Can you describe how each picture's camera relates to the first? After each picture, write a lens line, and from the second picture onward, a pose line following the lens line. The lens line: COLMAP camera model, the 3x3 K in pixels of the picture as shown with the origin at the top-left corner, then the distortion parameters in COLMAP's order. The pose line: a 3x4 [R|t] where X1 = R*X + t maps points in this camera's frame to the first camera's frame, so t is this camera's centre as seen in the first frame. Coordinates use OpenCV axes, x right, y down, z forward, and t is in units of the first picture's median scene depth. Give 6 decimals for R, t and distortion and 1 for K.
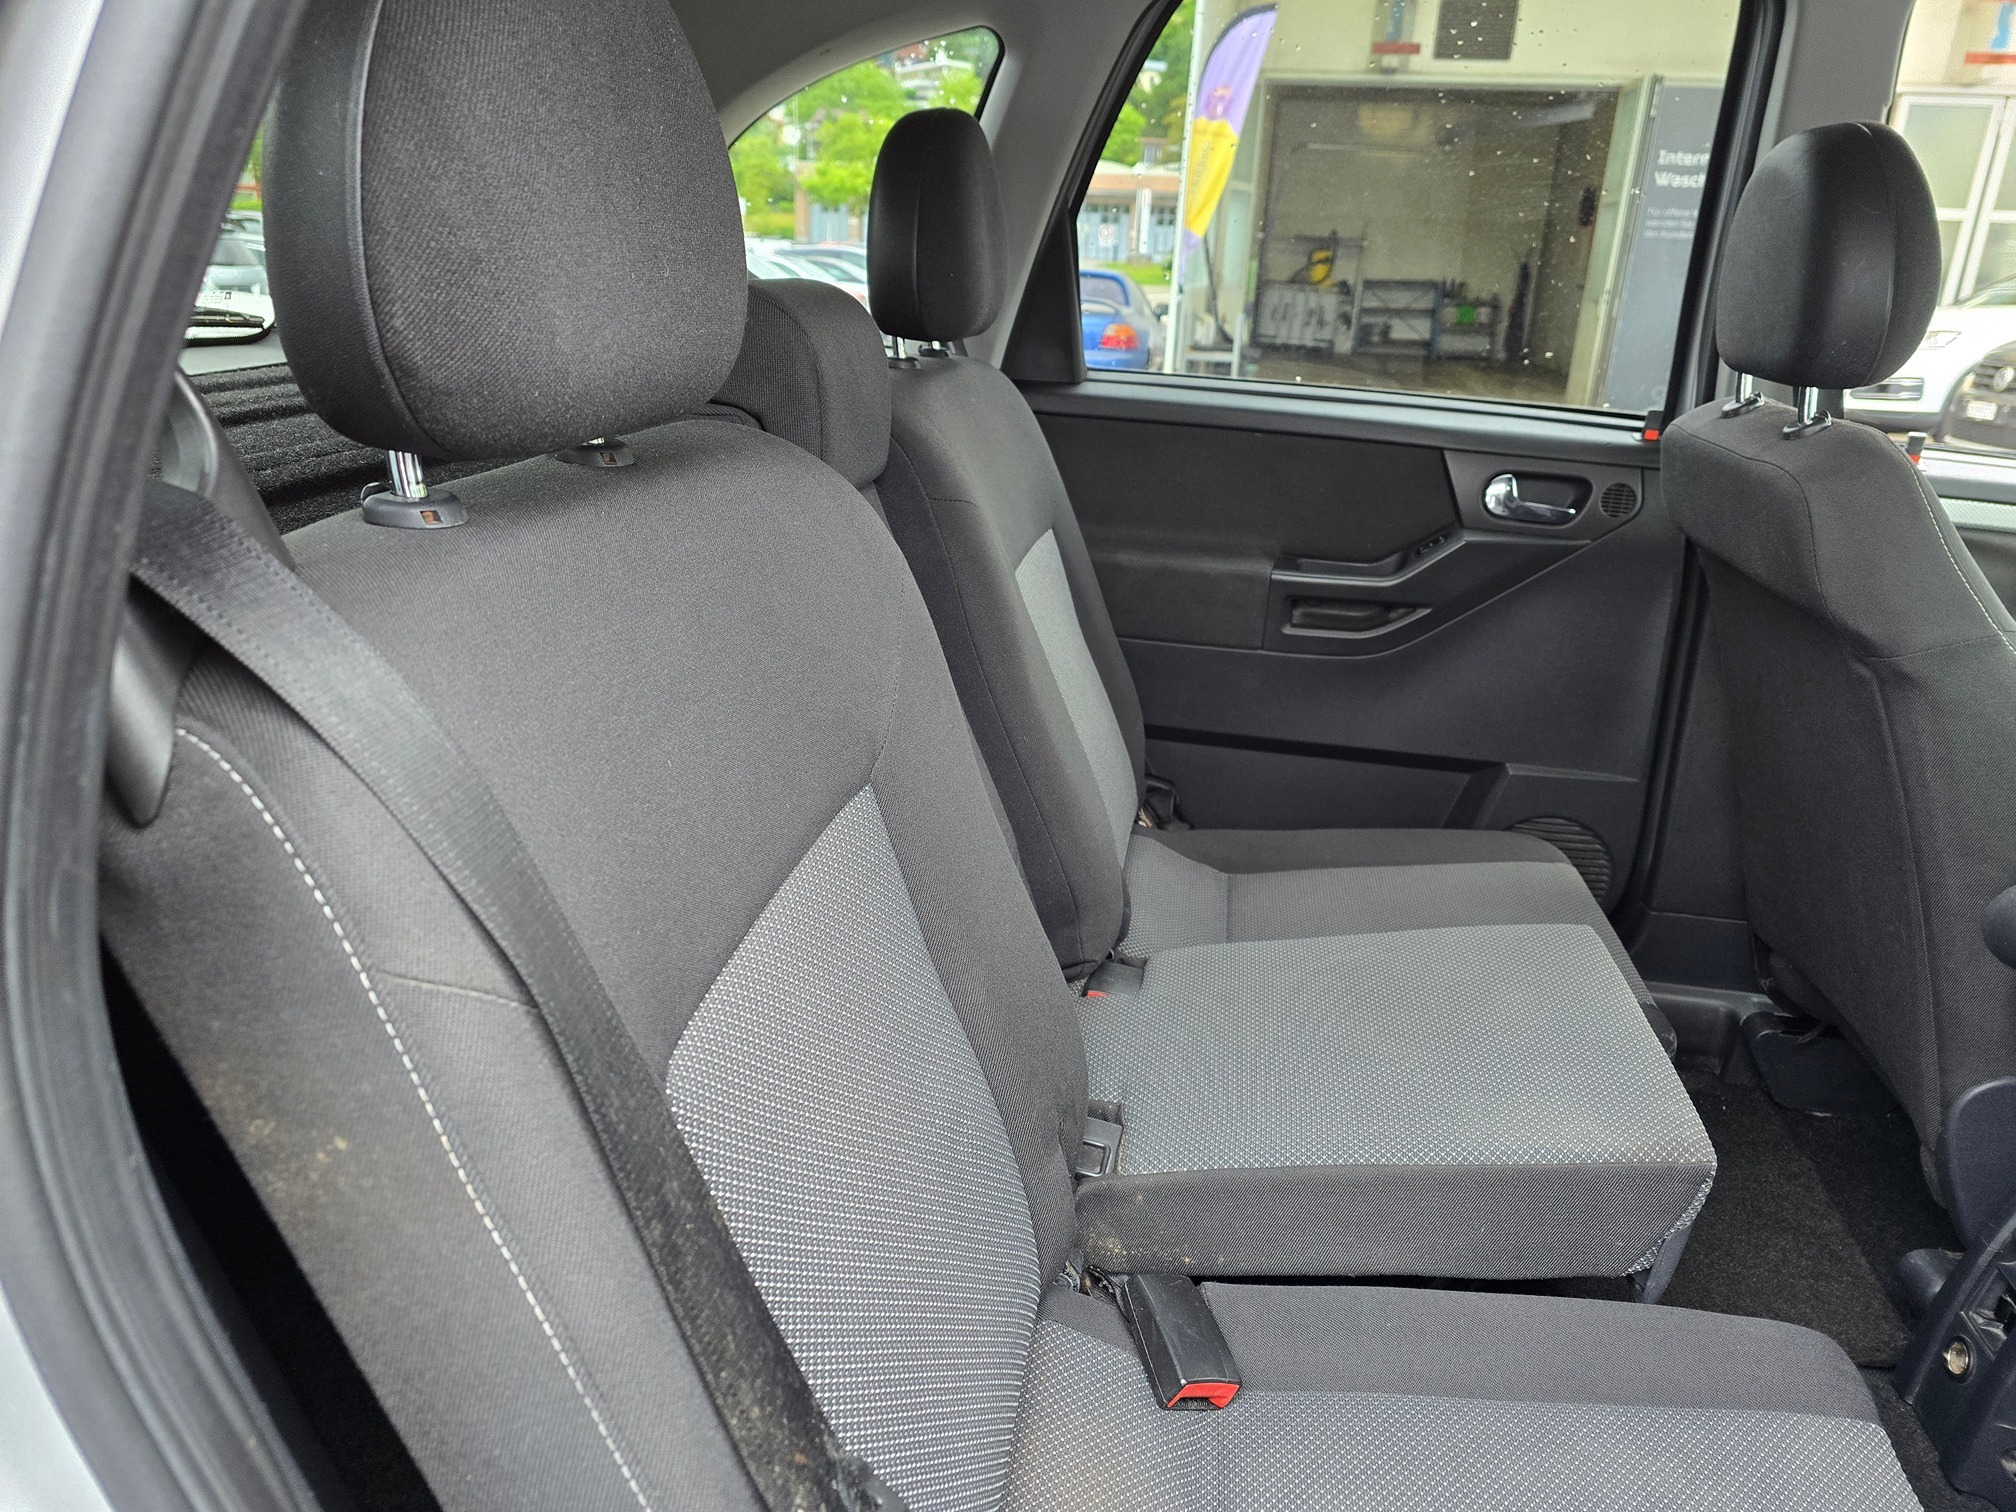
lens RADIAL K [[1346.0, 0, 1002.5], [0, 1346.0, 757.6], [0, 0, 1]] dist [0.034441, -0.030930]
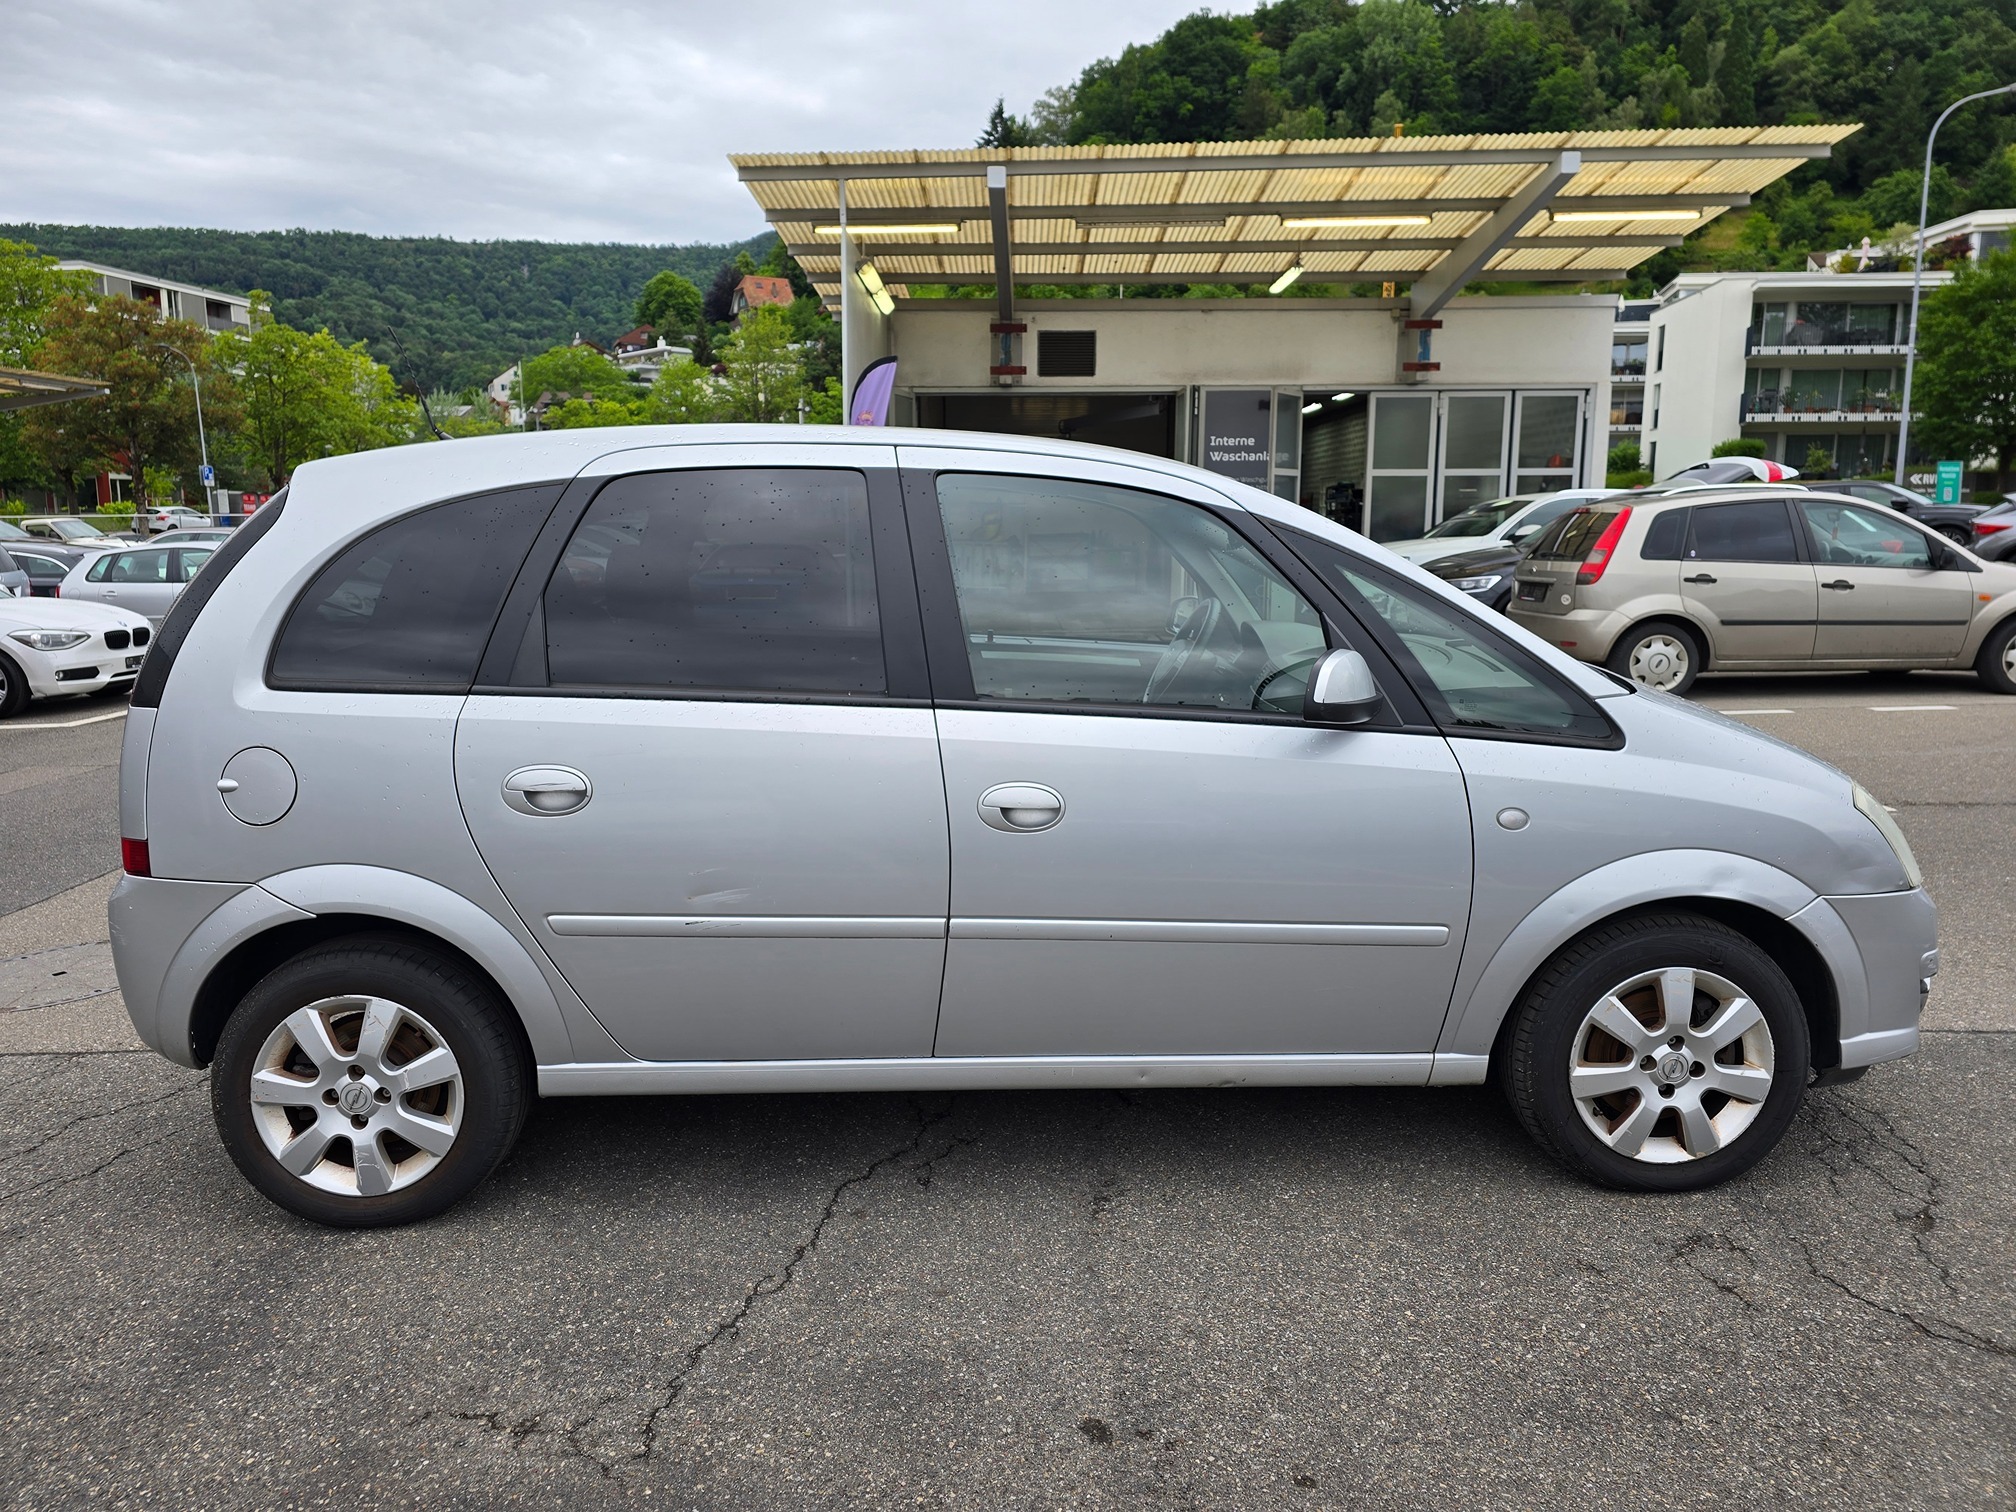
lens RADIAL K [[1346.0, 0, 1005.7], [0, 1346.0, 749.7], [0, 0, 1]] dist [0.034441, -0.030930]
pose [[0.980209, -0.078488, 0.181740, 0.020625], [0.109558, 0.979716, -0.167792, 0.055745], [-0.164883, 0.184382, 0.968925, -0.195630]]
